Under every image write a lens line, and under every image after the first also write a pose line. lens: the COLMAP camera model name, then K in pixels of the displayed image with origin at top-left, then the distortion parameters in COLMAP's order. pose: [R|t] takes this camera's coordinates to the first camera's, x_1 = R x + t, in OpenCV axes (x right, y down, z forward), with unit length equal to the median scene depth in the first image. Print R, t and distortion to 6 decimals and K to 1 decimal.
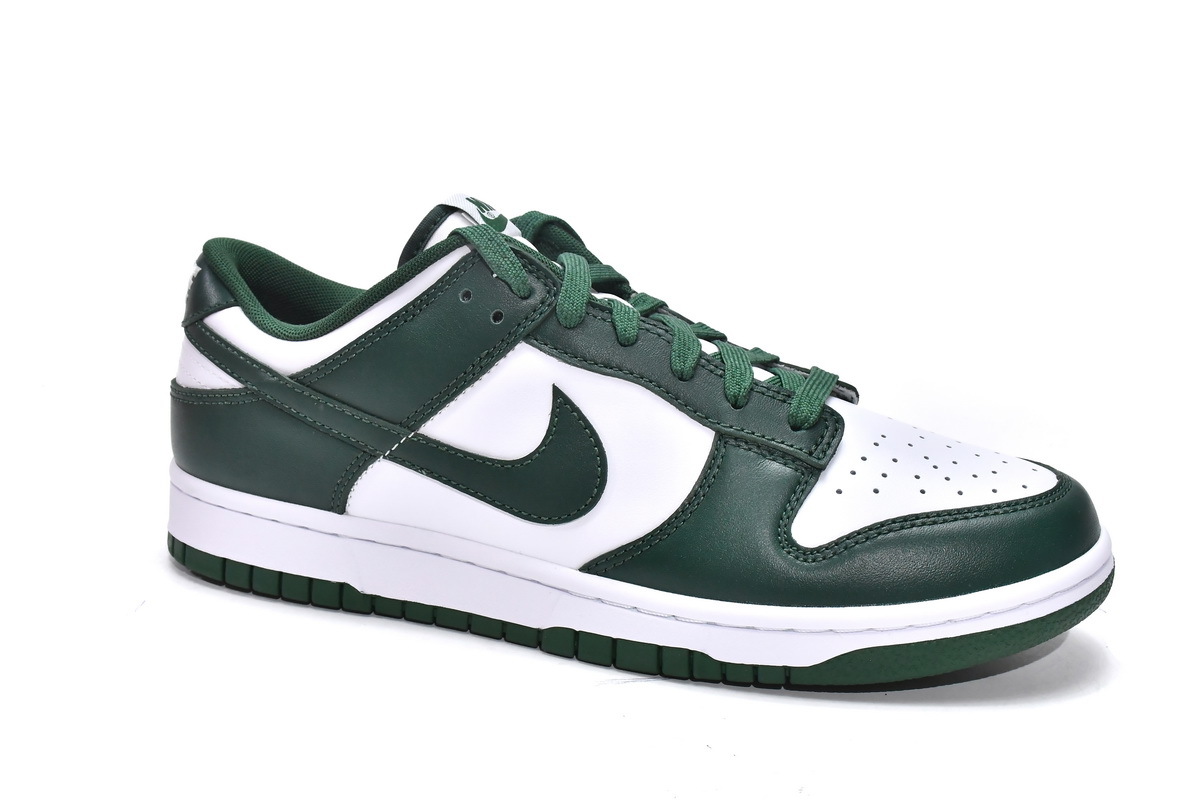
lens RADIAL K [[1846.7, 0, 587.8], [0, 1846.7, 392.8], [0, 0, 1]] dist [0.042605, 0.000000]
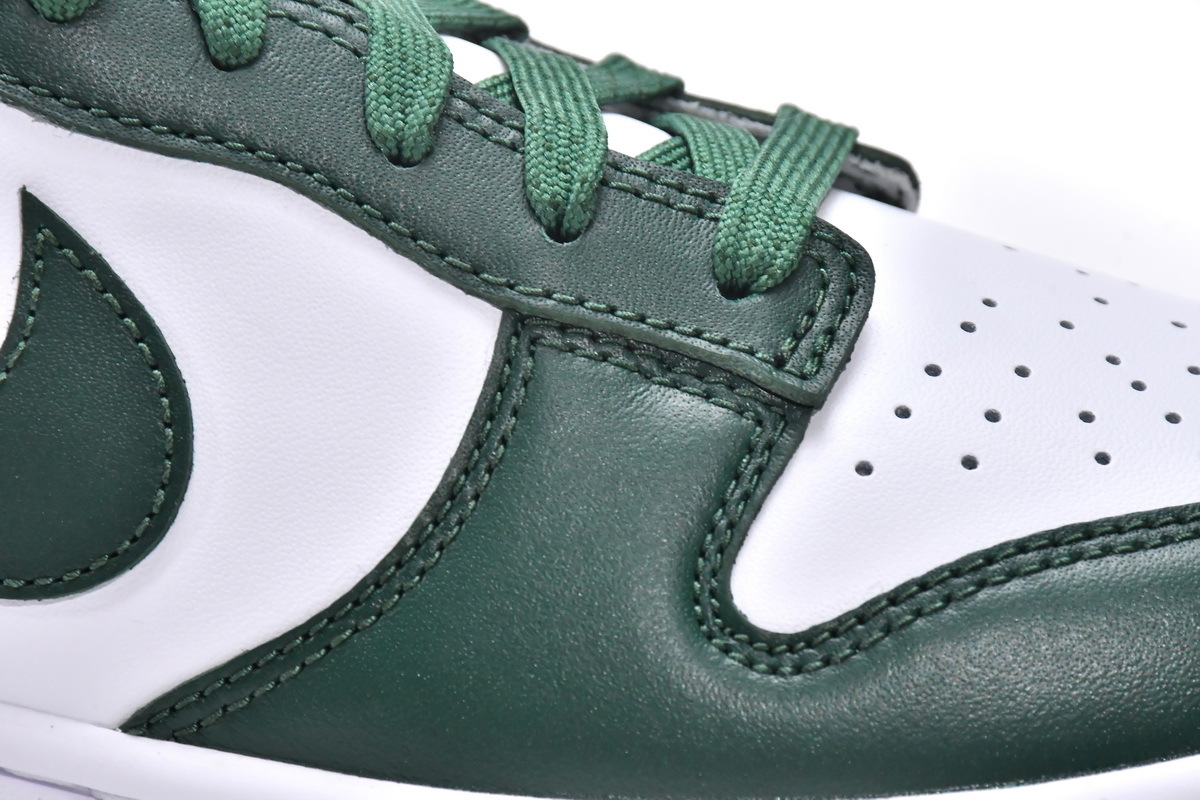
lens RADIAL K [[6854.4, 0, 604.3], [0, 6854.4, 401.4], [0, 0, 1]] dist [0.330369, 0.000000]
pose [[0.995961, -0.041108, 0.079822, -0.014663], [0.037806, 0.998383, 0.042453, -0.015327], [-0.081438, -0.039264, 0.995905, -0.272393]]
